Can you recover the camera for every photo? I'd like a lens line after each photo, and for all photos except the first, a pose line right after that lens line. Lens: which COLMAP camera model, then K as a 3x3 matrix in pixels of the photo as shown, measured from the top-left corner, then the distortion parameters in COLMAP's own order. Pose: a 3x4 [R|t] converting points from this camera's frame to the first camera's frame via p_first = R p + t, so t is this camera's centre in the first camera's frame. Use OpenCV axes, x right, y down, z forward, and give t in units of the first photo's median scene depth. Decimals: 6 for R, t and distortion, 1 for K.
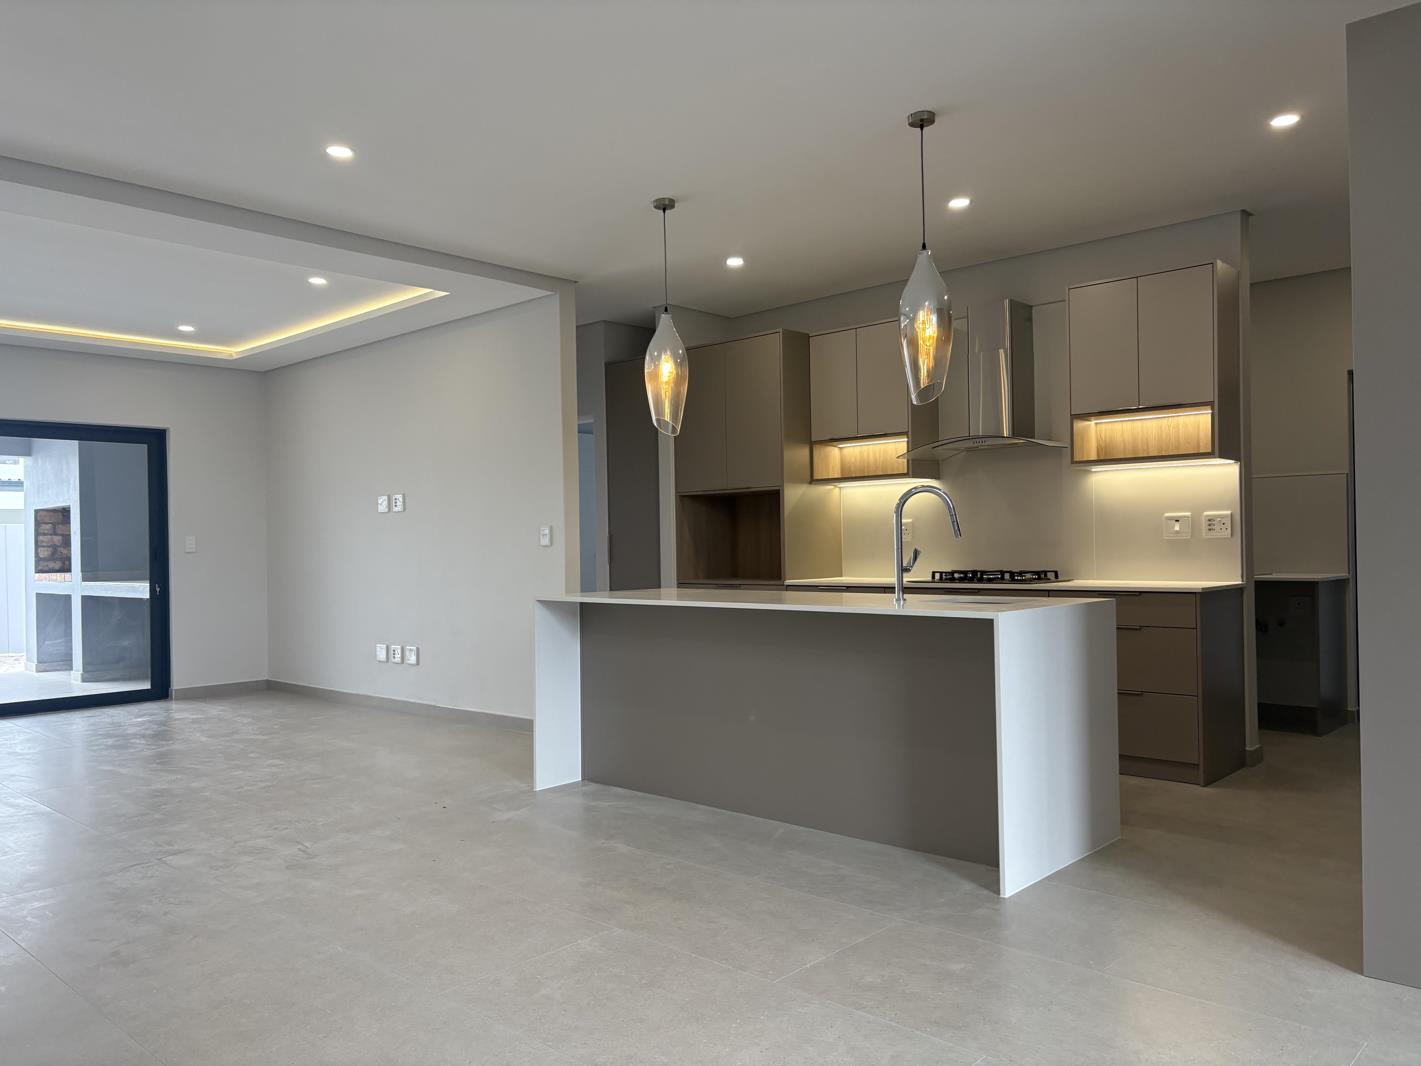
lens RADIAL K [[1035.6, 0, 710.5], [0, 1035.6, 533.0], [0, 0, 1]] dist [0.003226, -0.036944]
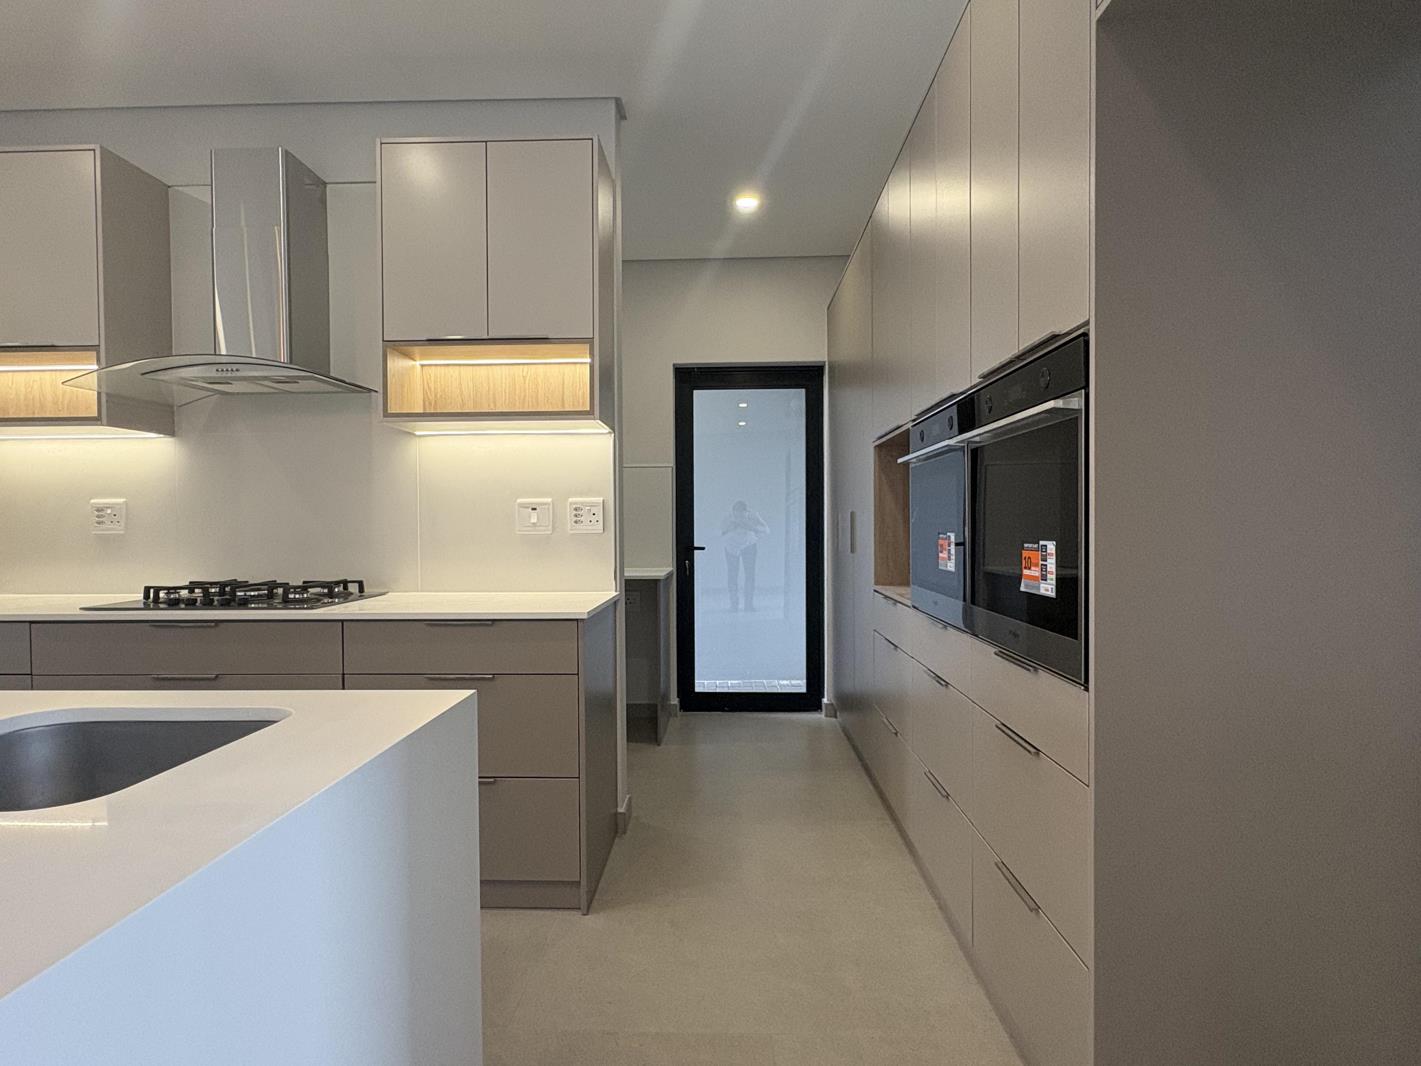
lens RADIAL K [[809.9, 0, 709.9], [0, 809.9, 544.8], [0, 0, 1]] dist [-0.000001, -0.000632]
pose [[0.760651, -0.006153, 0.649132, 0.168601], [-0.012748, 0.999621, 0.024413, -0.002154], [-0.649036, -0.026845, 0.760284, 0.464856]]
